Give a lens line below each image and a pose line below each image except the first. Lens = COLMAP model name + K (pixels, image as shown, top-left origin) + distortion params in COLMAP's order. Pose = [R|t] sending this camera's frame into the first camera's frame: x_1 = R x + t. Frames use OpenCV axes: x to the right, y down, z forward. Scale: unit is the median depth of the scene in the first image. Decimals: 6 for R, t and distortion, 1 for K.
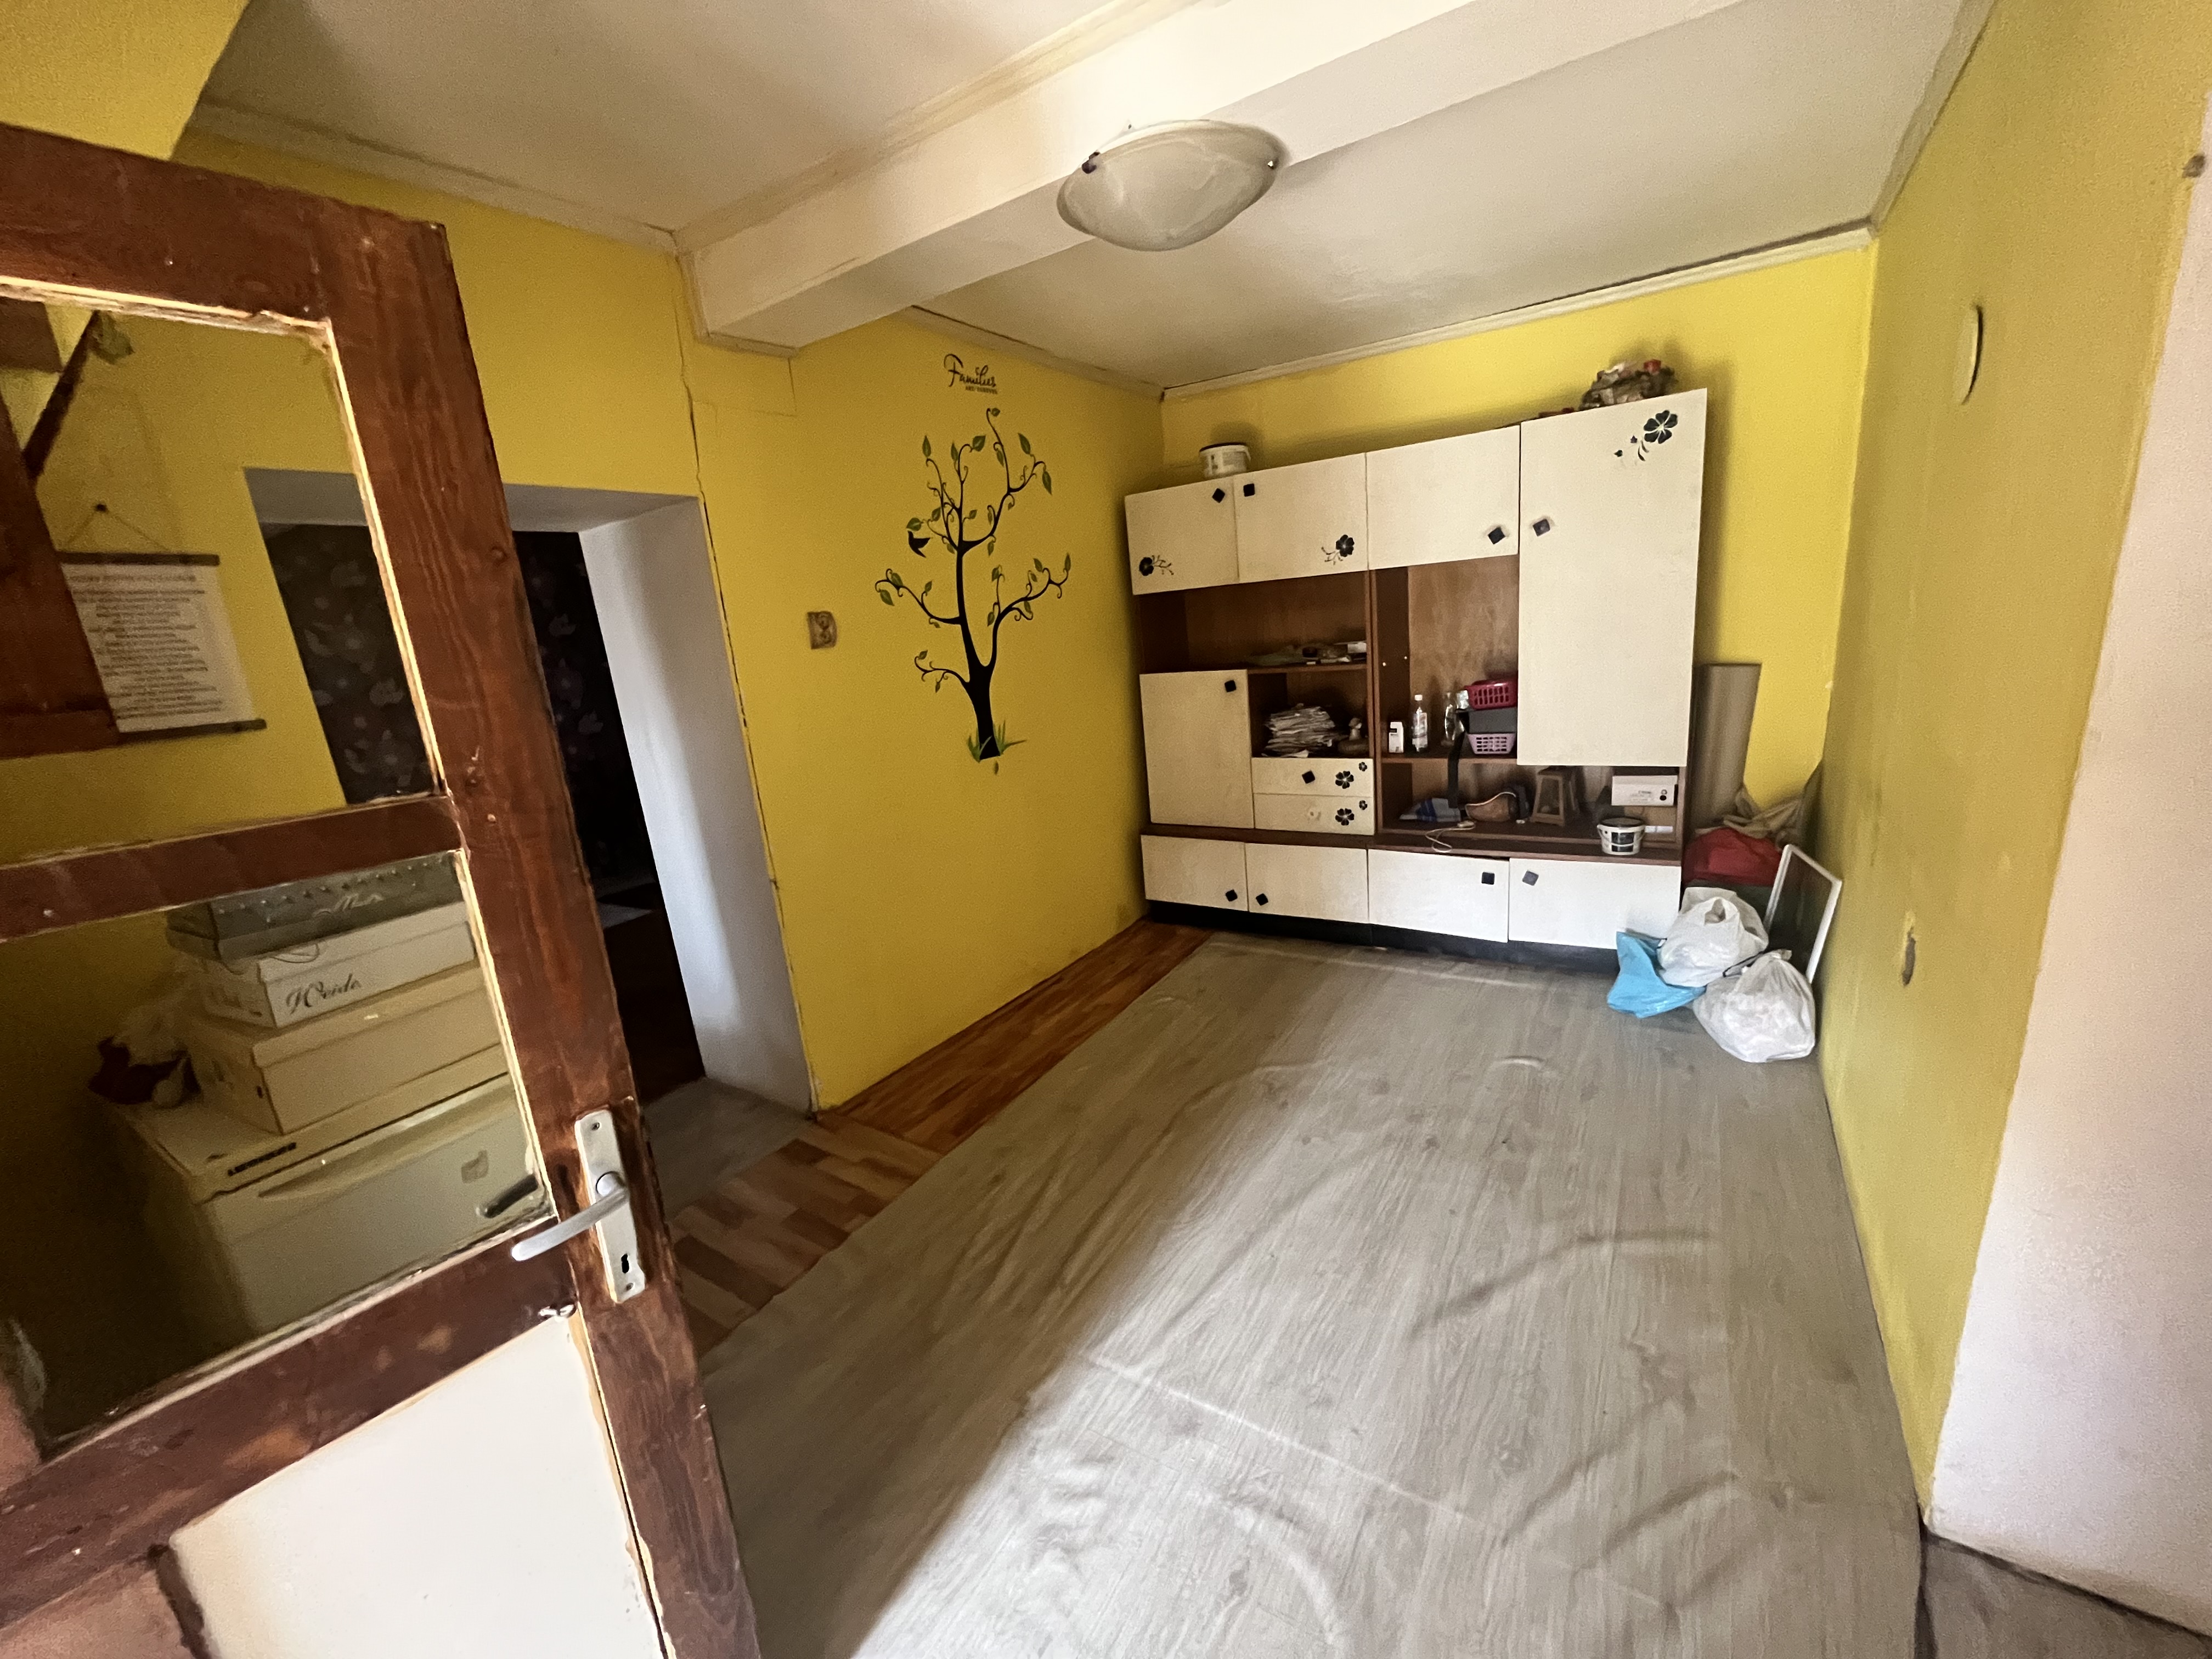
lens RADIAL K [[882.3, 0, 1096.1], [0, 882.3, 829.2], [0, 0, 1]] dist [-0.001617, -0.000691]
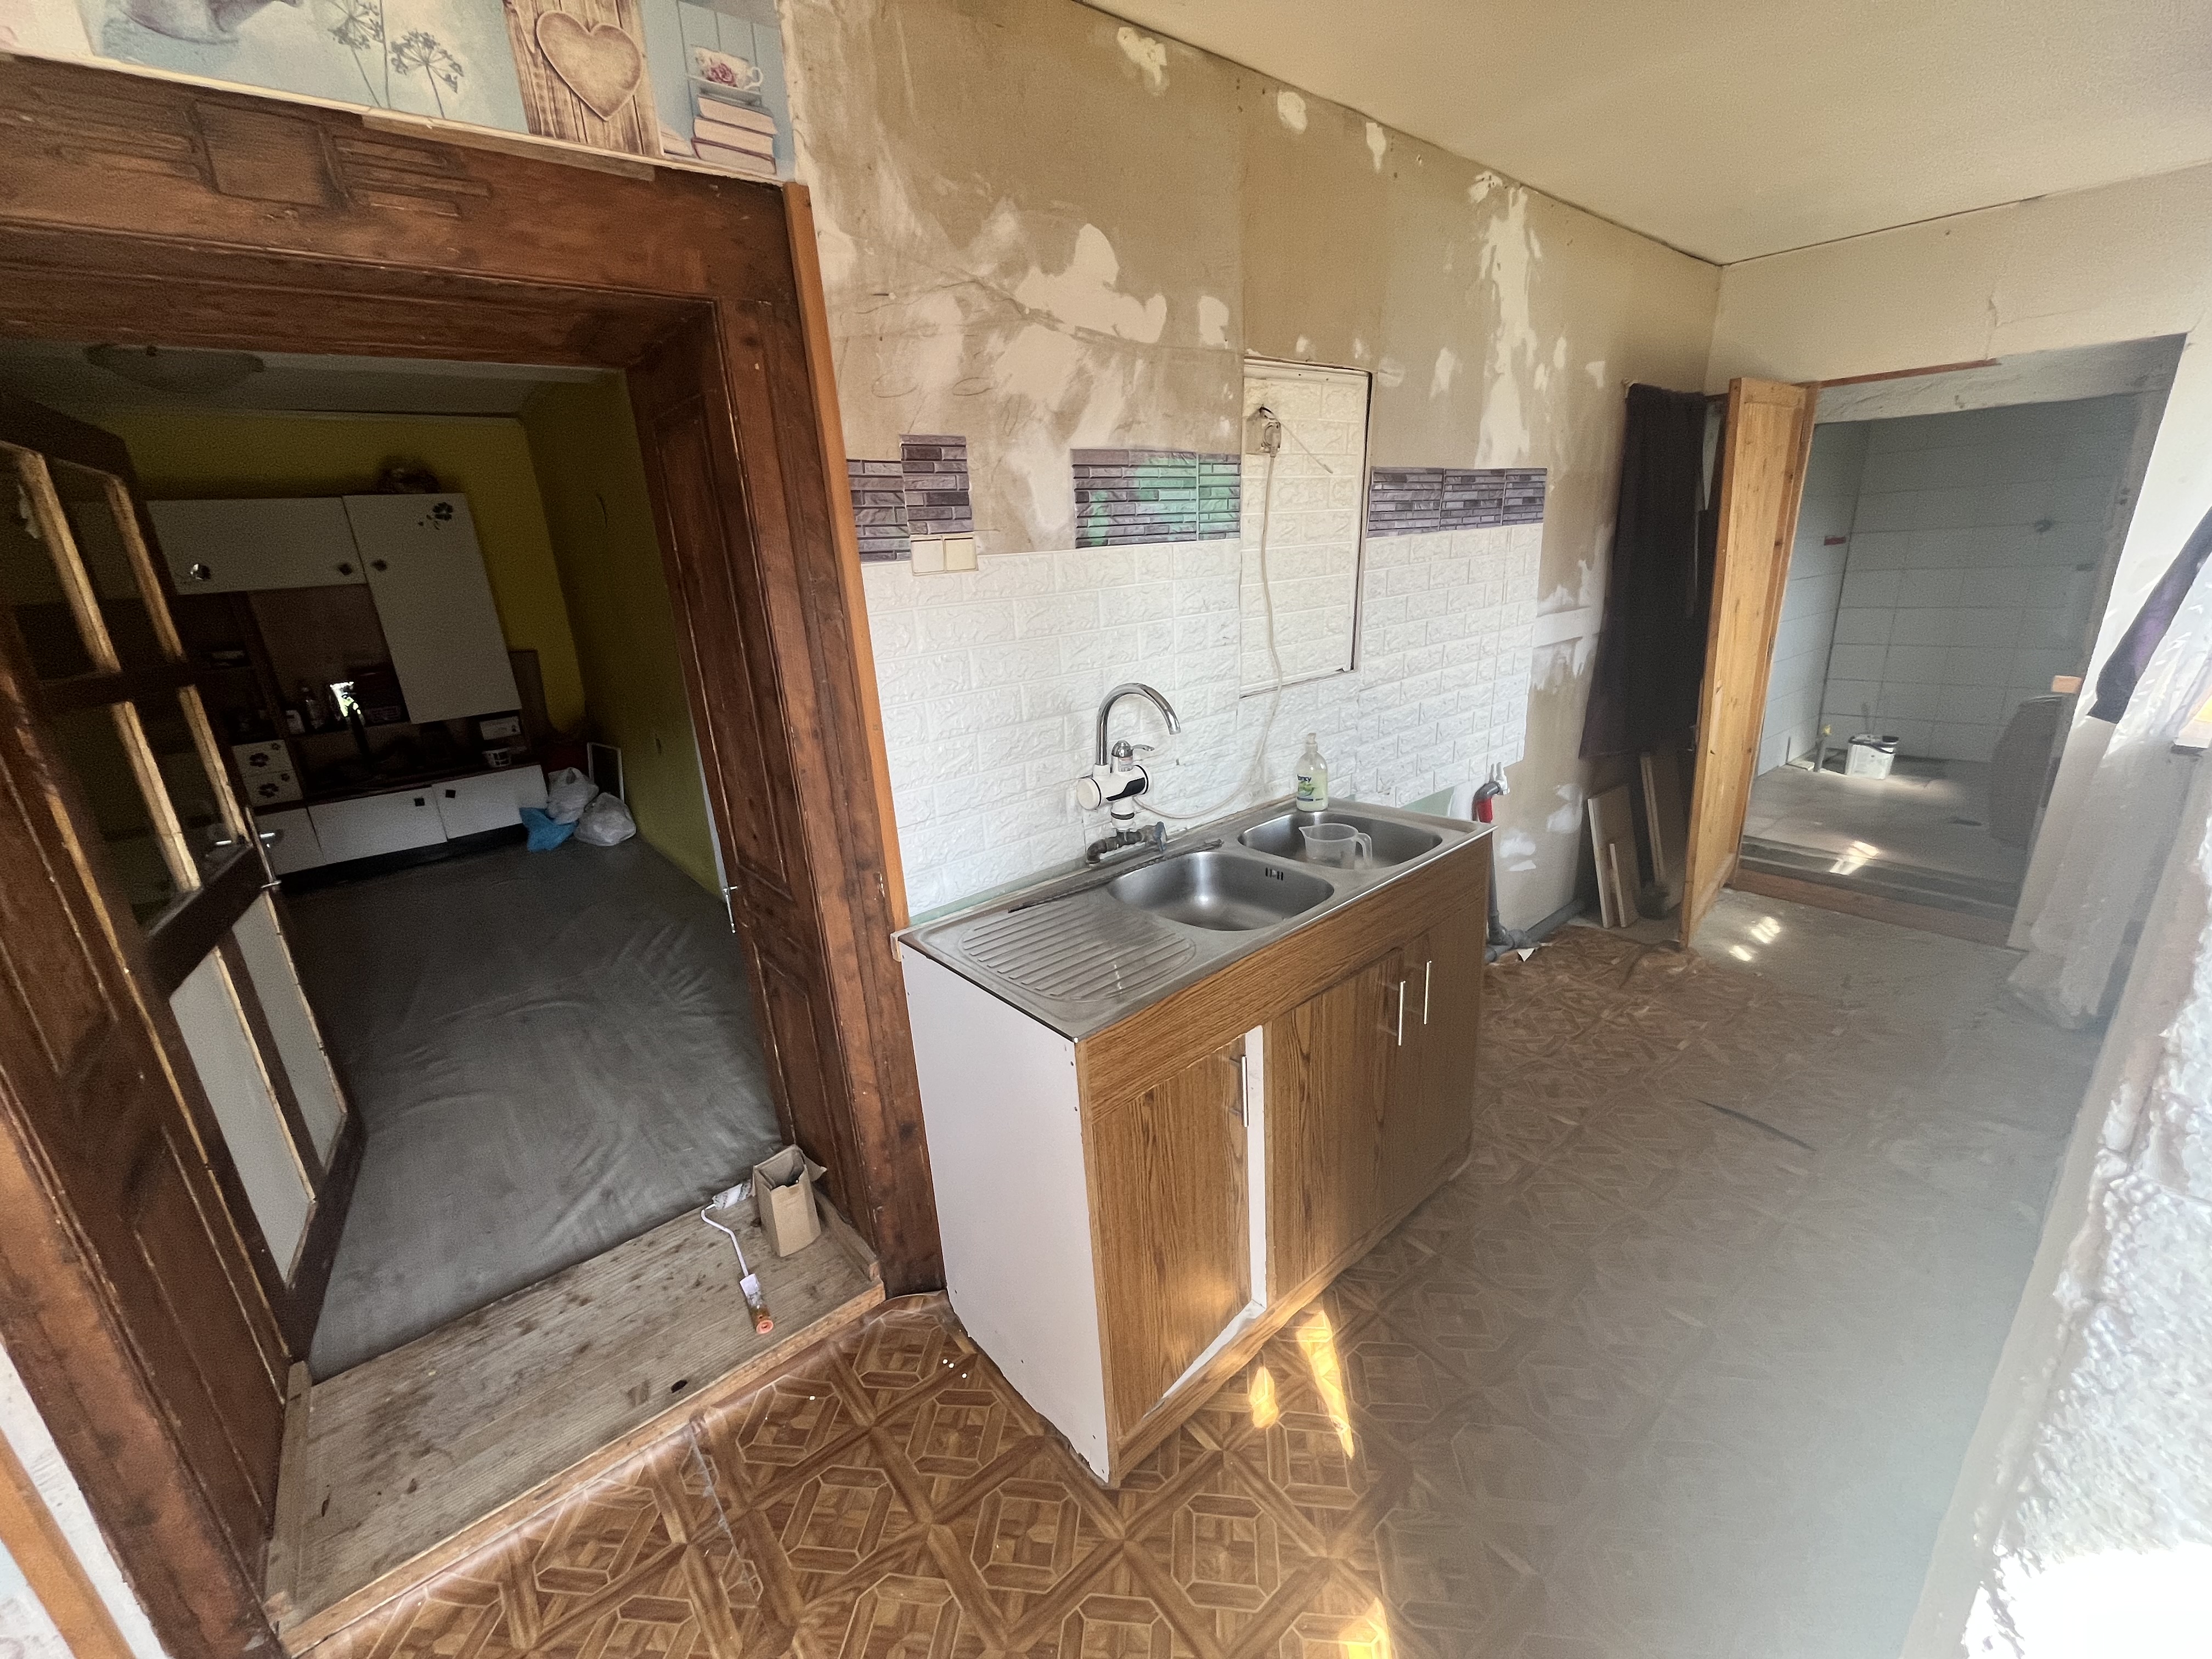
lens RADIAL K [[882.3, 0, 1103.0], [0, 882.3, 833.2], [0, 0, 1]] dist [-0.001617, -0.000691]
pose [[0.291243, -0.219657, 0.931090, -0.640248], [0.261056, 0.954591, 0.143544, 0.204054], [-0.920341, 0.201261, 0.335361, -0.560299]]
